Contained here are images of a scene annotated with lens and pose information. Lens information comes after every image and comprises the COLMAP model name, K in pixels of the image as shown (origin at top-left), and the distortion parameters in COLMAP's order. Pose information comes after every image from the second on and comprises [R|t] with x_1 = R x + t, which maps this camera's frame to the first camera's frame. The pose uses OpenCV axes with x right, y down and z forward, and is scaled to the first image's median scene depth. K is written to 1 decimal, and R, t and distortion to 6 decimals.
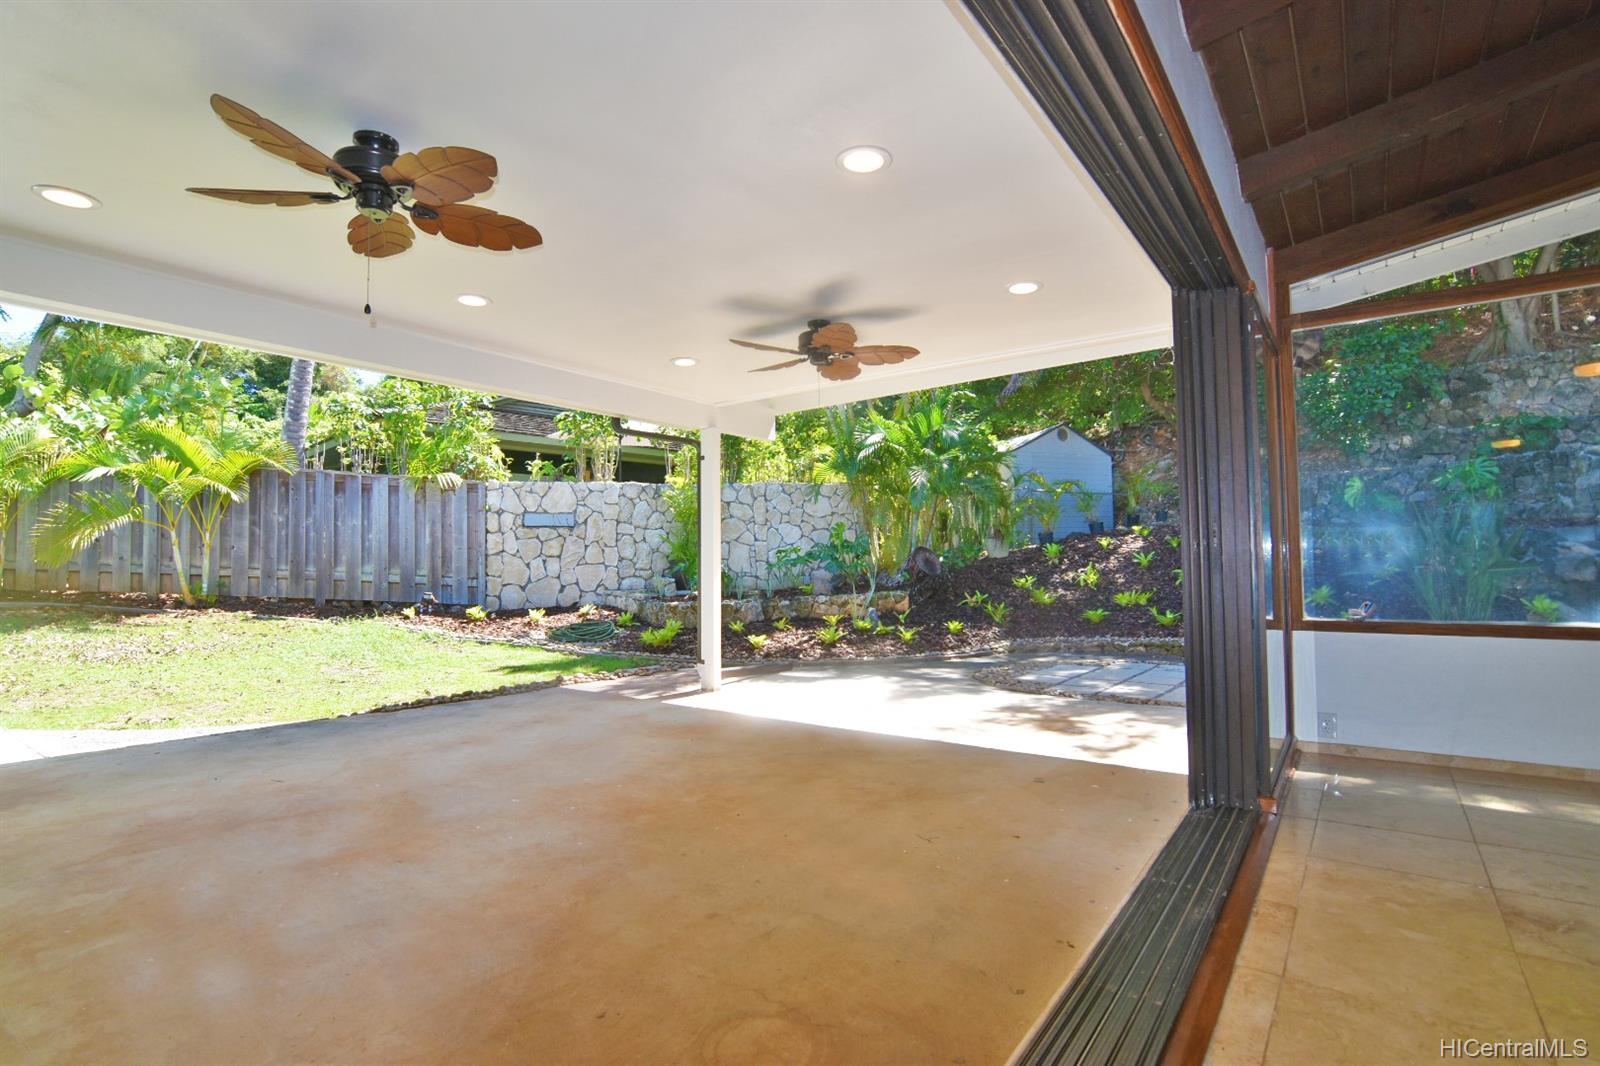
lens RADIAL K [[779.7, 0, 800.0], [0, 779.7, 533.0], [0, 0, 1]] dist [-0.003470, -0.000494]
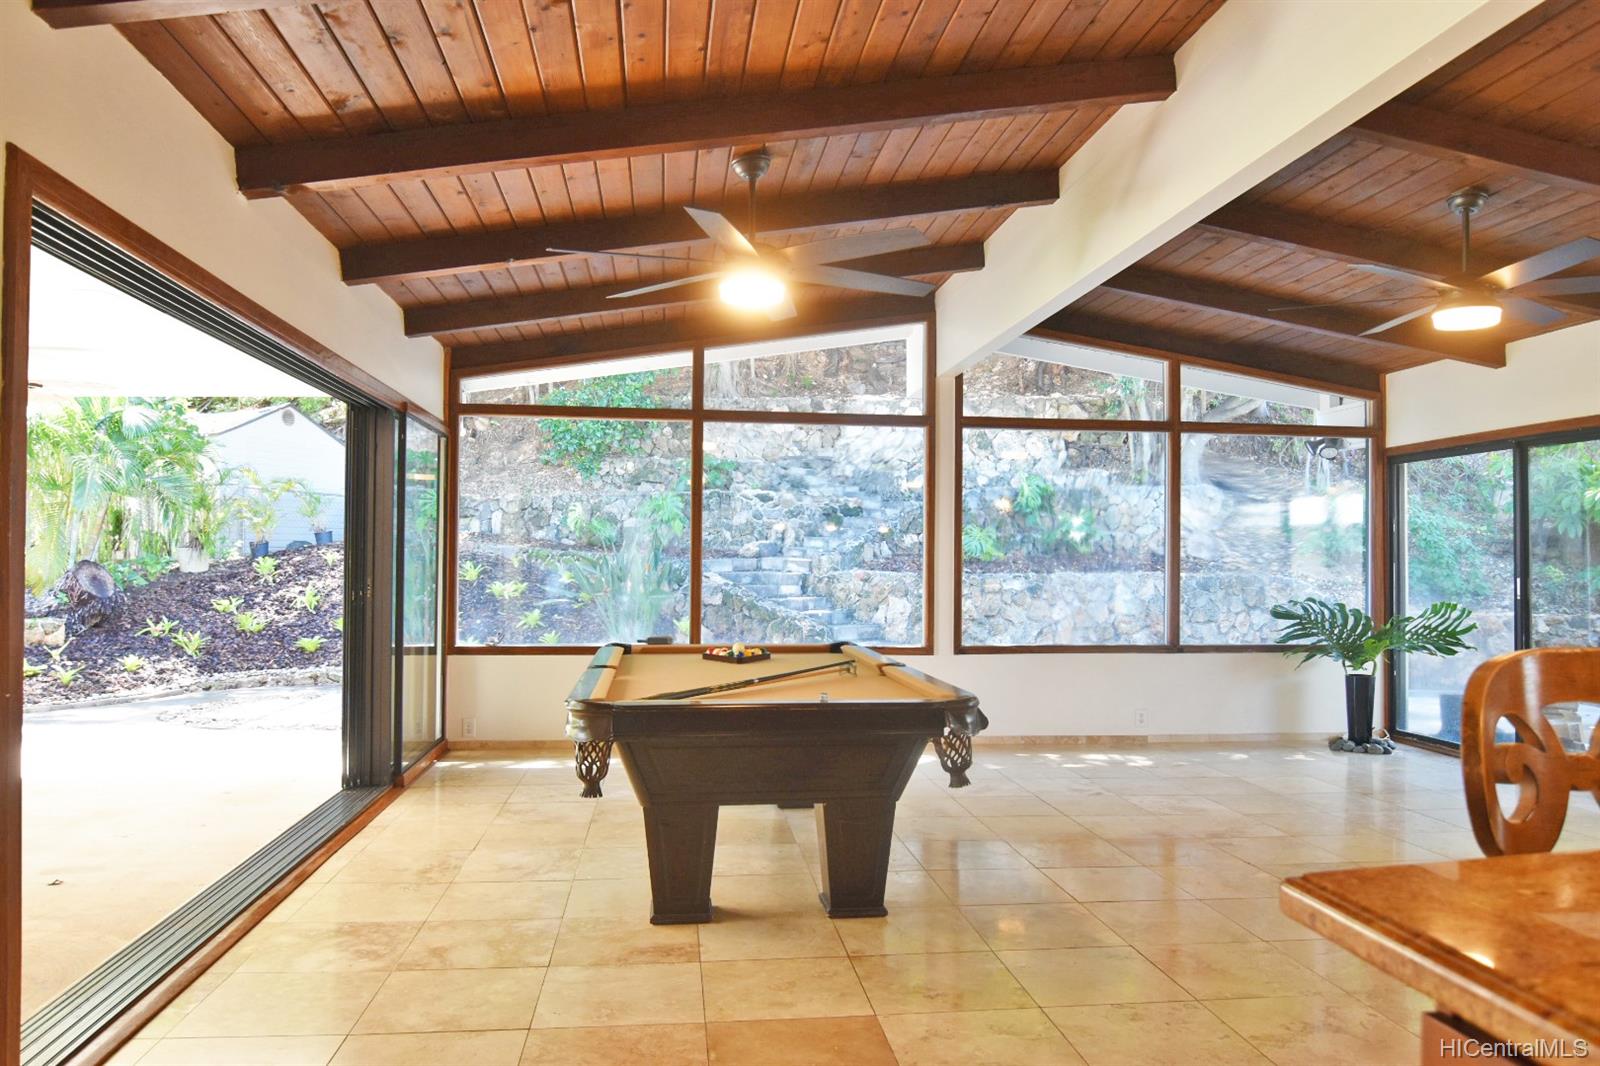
lens RADIAL K [[1093.4, 0, 800.0], [0, 1093.4, 533.0], [0, 0, 1]] dist [-0.023440, -0.002293]
pose [[0.724072, 0.039094, 0.688615, -0.070447], [-0.045798, 0.998914, -0.008554, -0.032275], [-0.688202, -0.025344, 0.725076, -0.258379]]
